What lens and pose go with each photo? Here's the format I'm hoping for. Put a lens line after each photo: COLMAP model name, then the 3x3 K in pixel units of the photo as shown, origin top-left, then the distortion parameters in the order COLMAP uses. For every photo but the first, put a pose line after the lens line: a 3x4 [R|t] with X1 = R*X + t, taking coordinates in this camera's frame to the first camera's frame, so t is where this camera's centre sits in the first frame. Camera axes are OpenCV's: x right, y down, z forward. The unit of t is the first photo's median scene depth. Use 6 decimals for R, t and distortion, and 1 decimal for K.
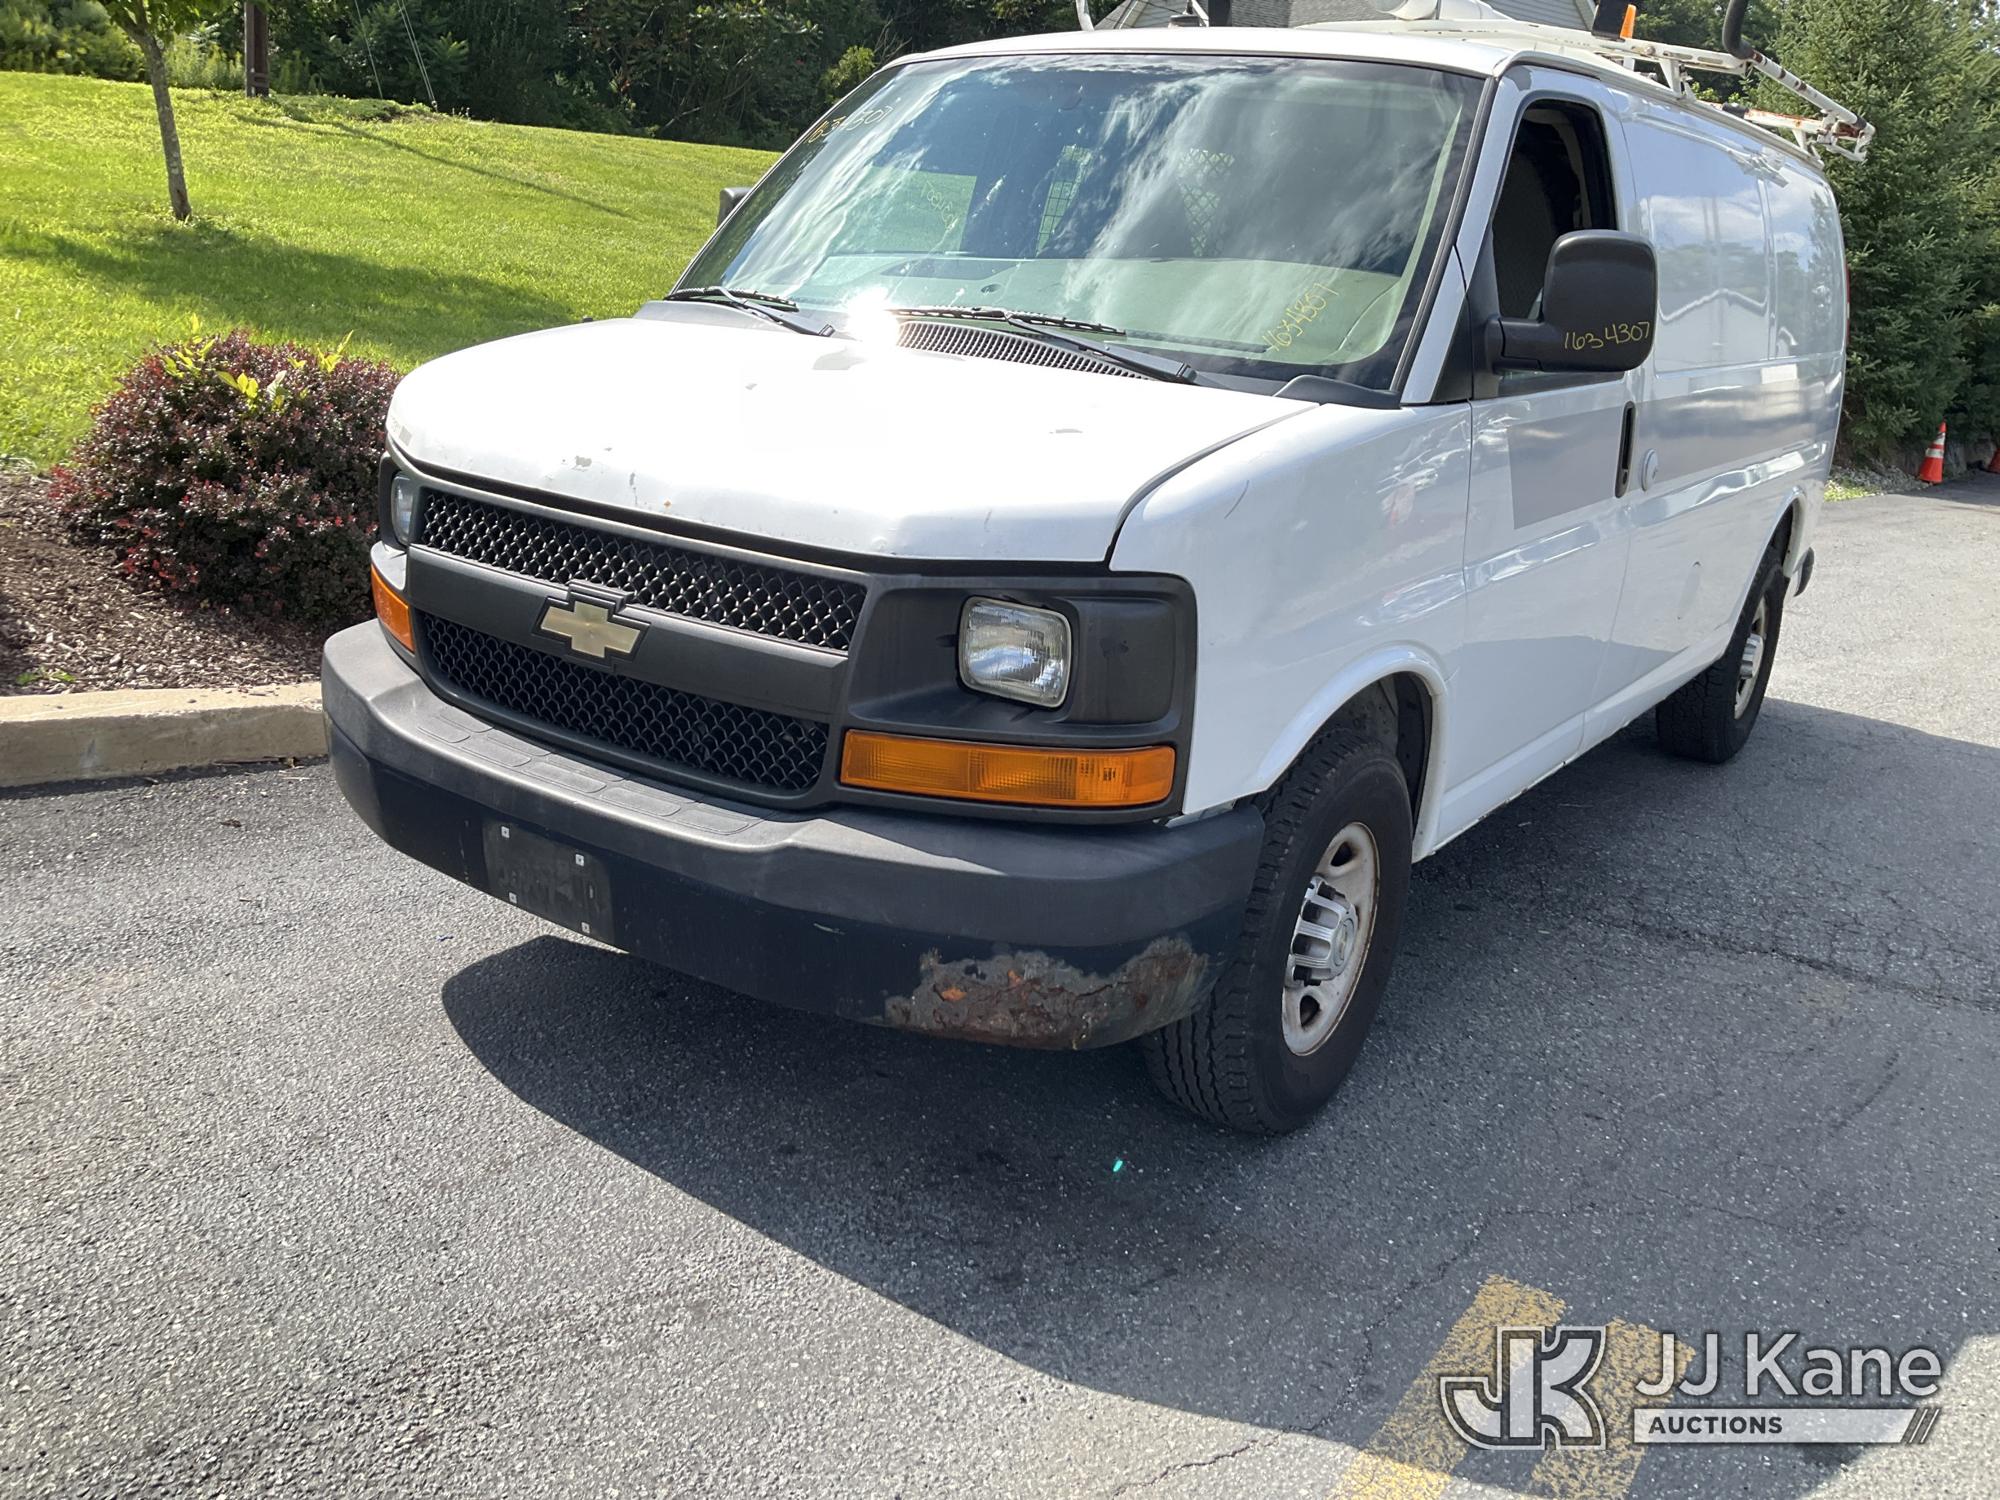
lens RADIAL K [[1719.6, 0, 1006.4], [0, 1719.6, 740.9], [0, 0, 1]] dist [0.089544, -0.019490]
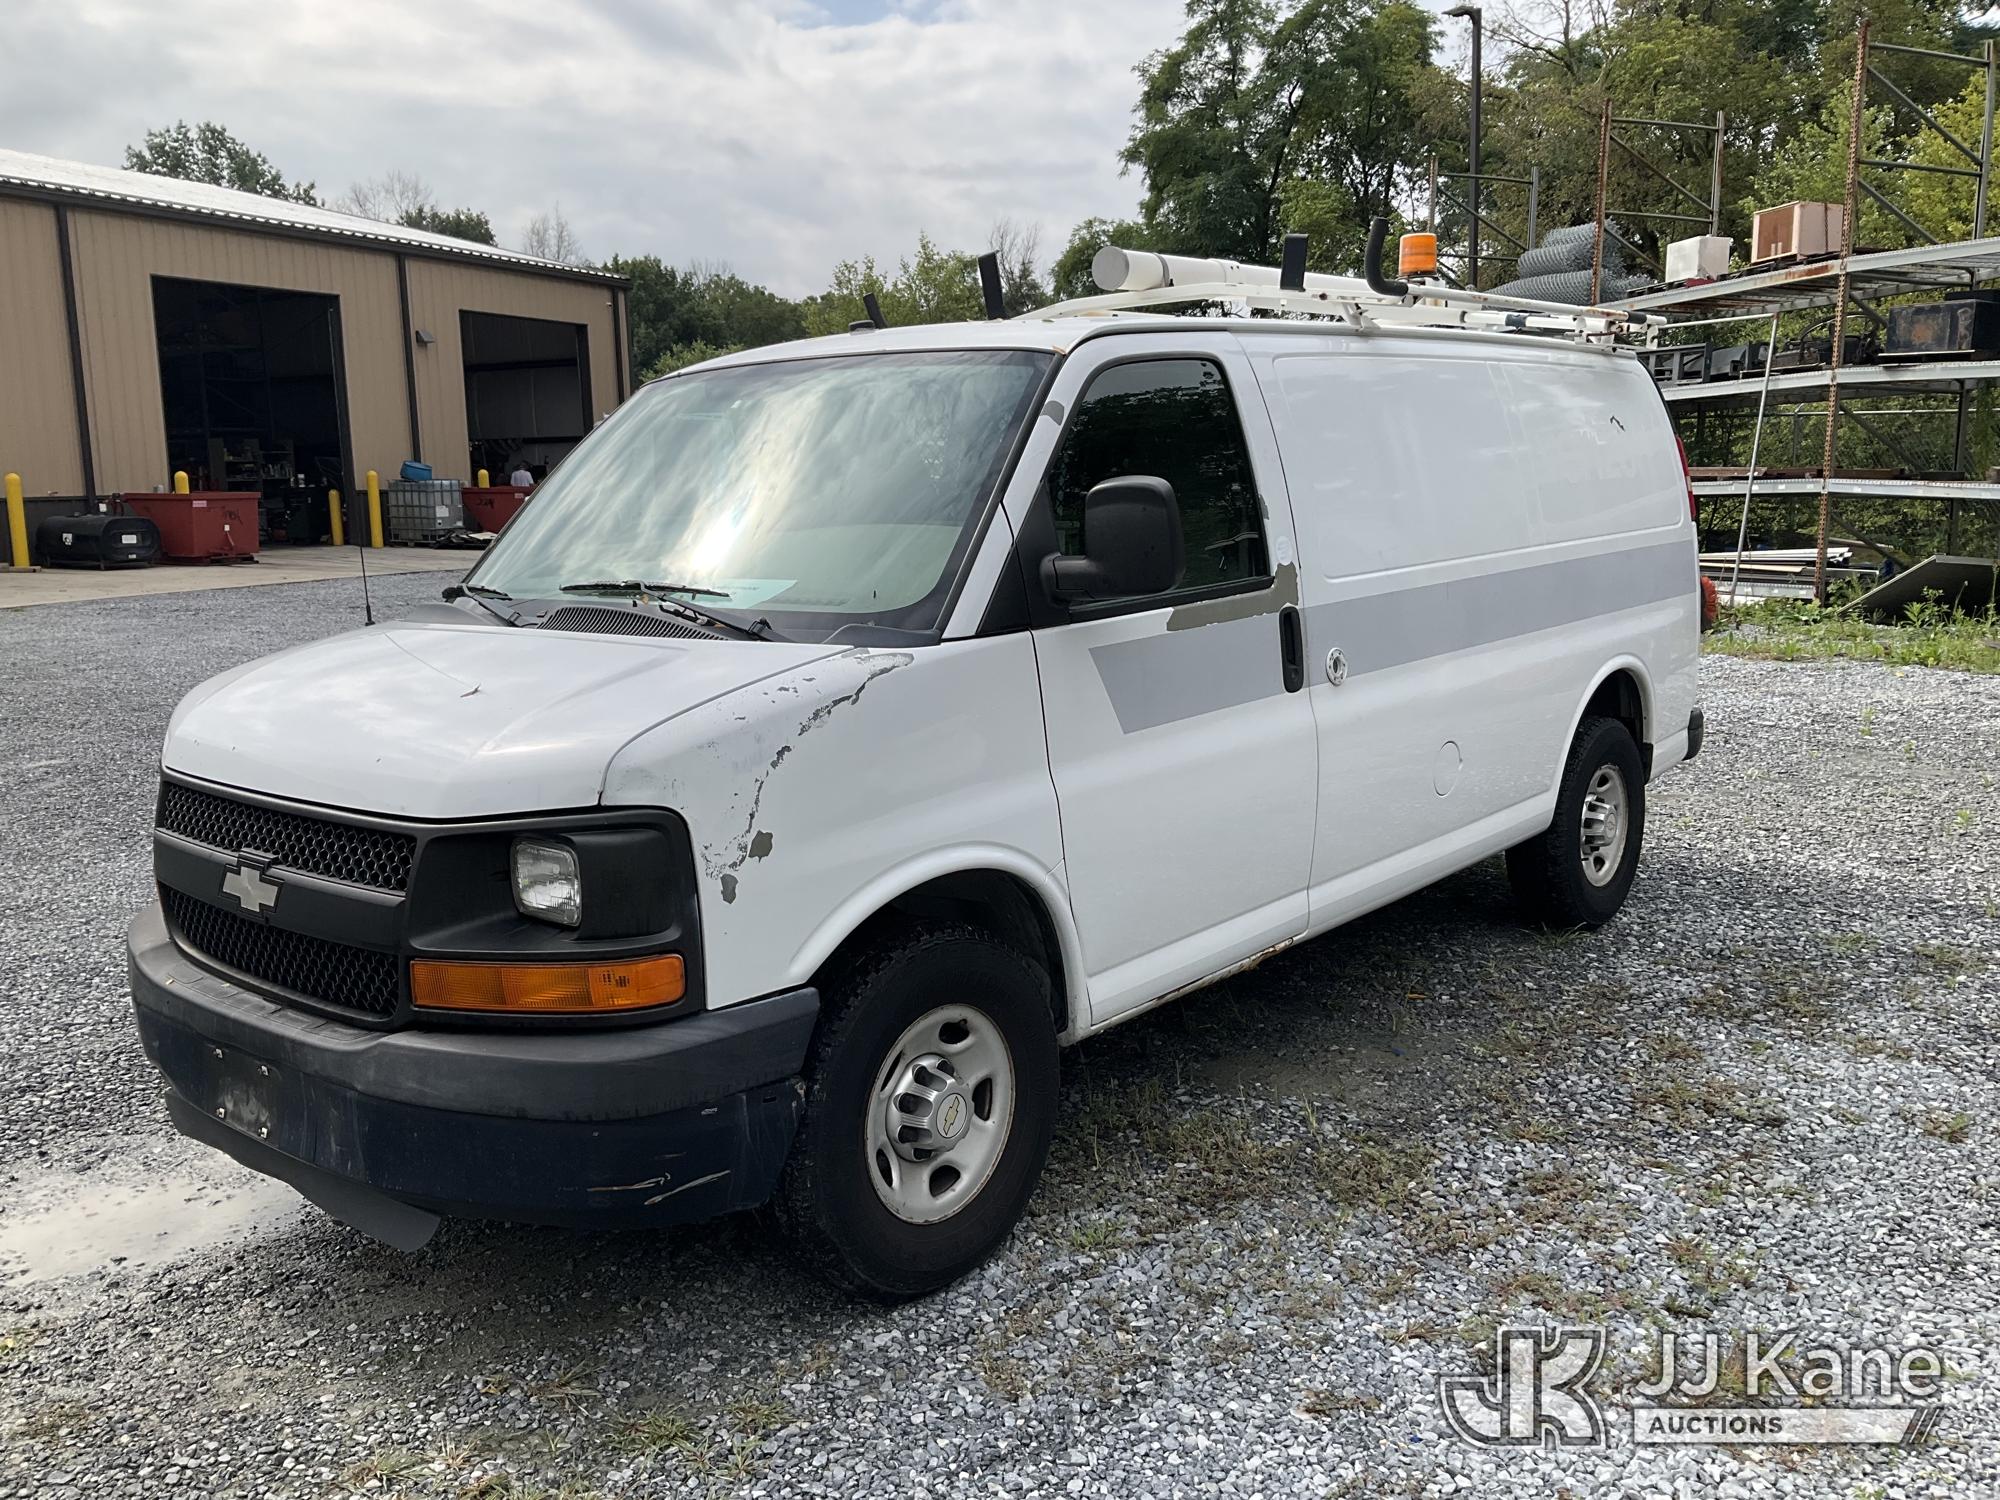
lens RADIAL K [[1719.6, 0, 970.2], [0, 1719.6, 765.3], [0, 0, 1]] dist [0.089544, -0.019490]
pose [[0.985979, -0.082997, -0.144768, 0.438688], [0.066464, 0.991078, -0.115528, 0.024185], [0.153064, 0.104286, 0.982698, -0.122841]]
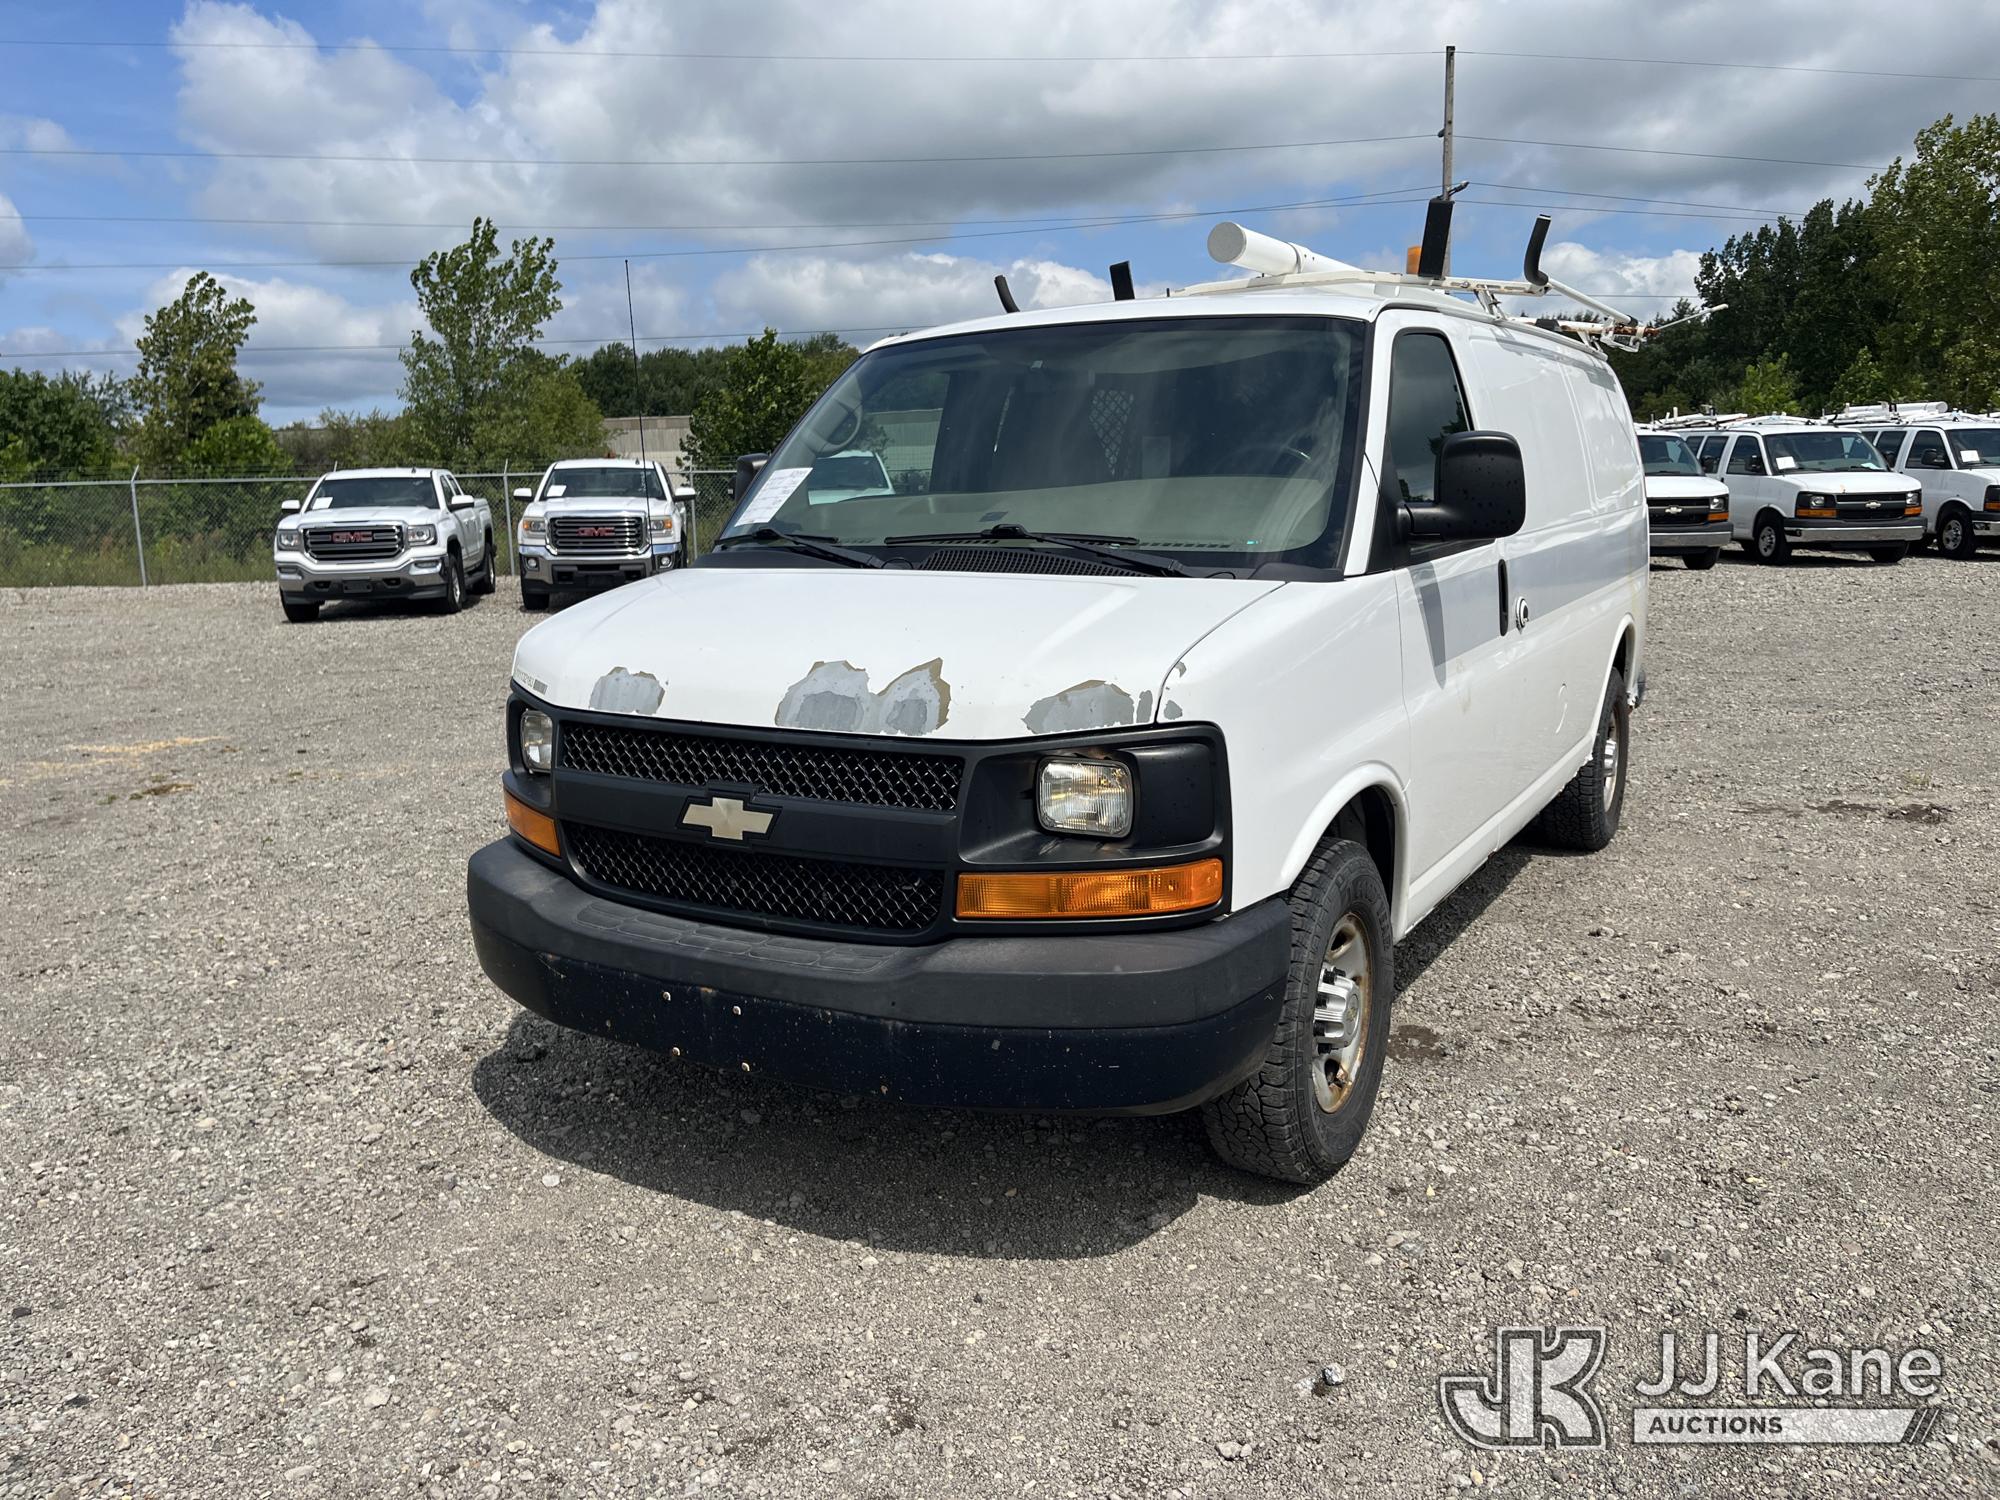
lens RADIAL K [[1569.5, 0, 999.1], [0, 1569.5, 751.7], [0, 0, 1]] dist [0.081861, -0.000937]
pose [[0.992505, -0.102882, 0.065950, -0.120539], [0.109146, 0.989010, -0.099731, 0.021333], [-0.054965, 0.106182, 0.992826, -0.122571]]
